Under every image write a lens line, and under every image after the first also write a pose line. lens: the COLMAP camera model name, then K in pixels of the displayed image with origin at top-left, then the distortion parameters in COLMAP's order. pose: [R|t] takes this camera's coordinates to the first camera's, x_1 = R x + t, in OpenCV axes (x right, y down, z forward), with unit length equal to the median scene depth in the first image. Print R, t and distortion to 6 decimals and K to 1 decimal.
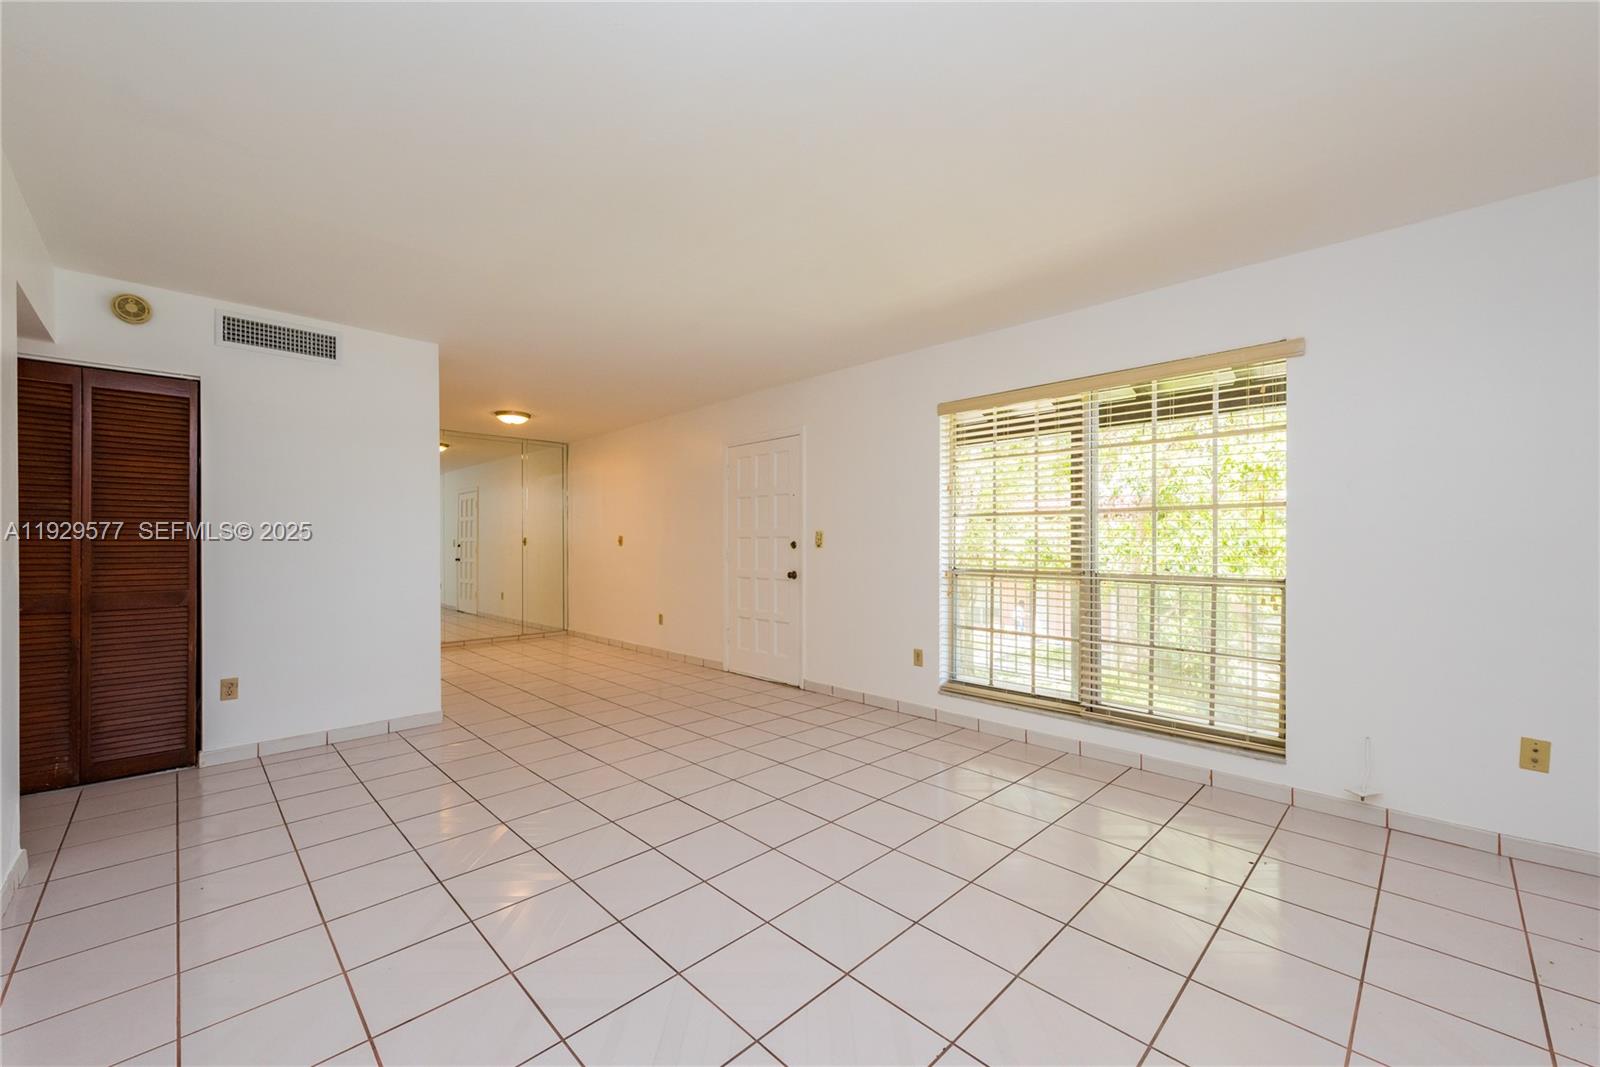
lens RADIAL K [[631.7, 0, 800.0], [0, 631.7, 533.5], [0, 0, 1]] dist [0.000911, -0.000096]
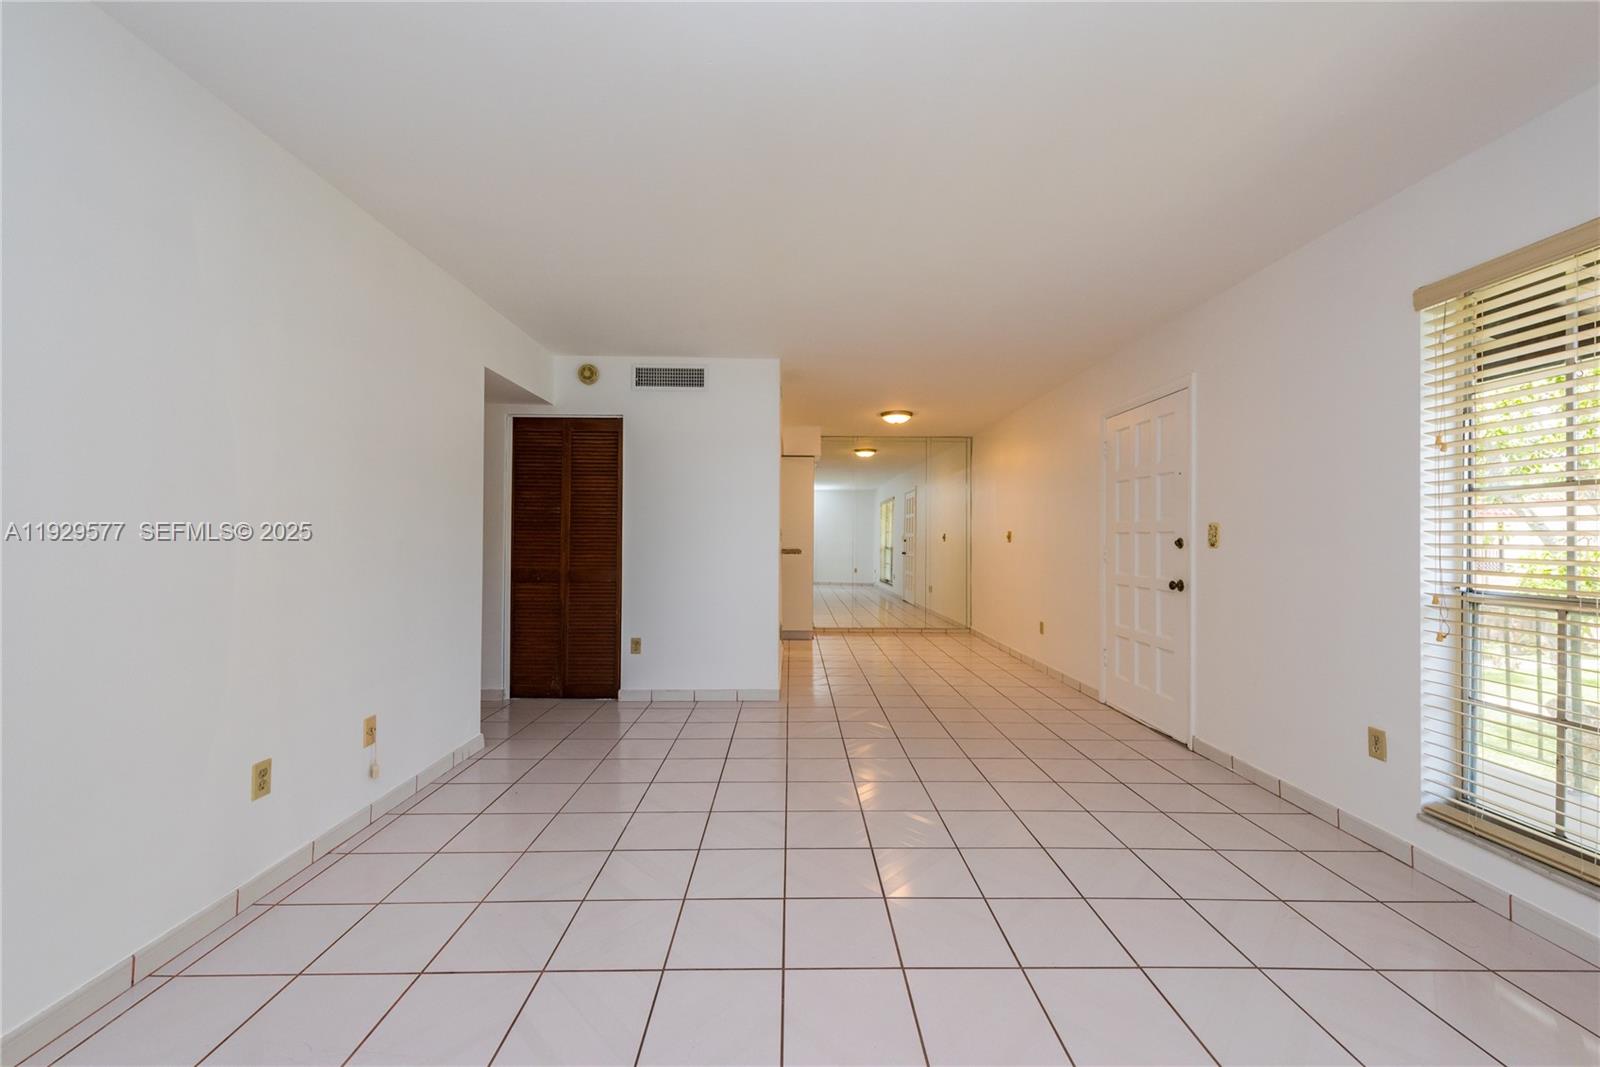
lens RADIAL K [[628.6, 0, 797.8], [0, 628.6, 520.5], [0, 0, 1]] dist [0.011423, -0.000132]
pose [[0.716561, -0.013547, -0.697393, 0.216553], [0.002763, 0.999859, -0.016583, 0.003833], [0.697519, 0.009956, 0.716497, 0.227677]]
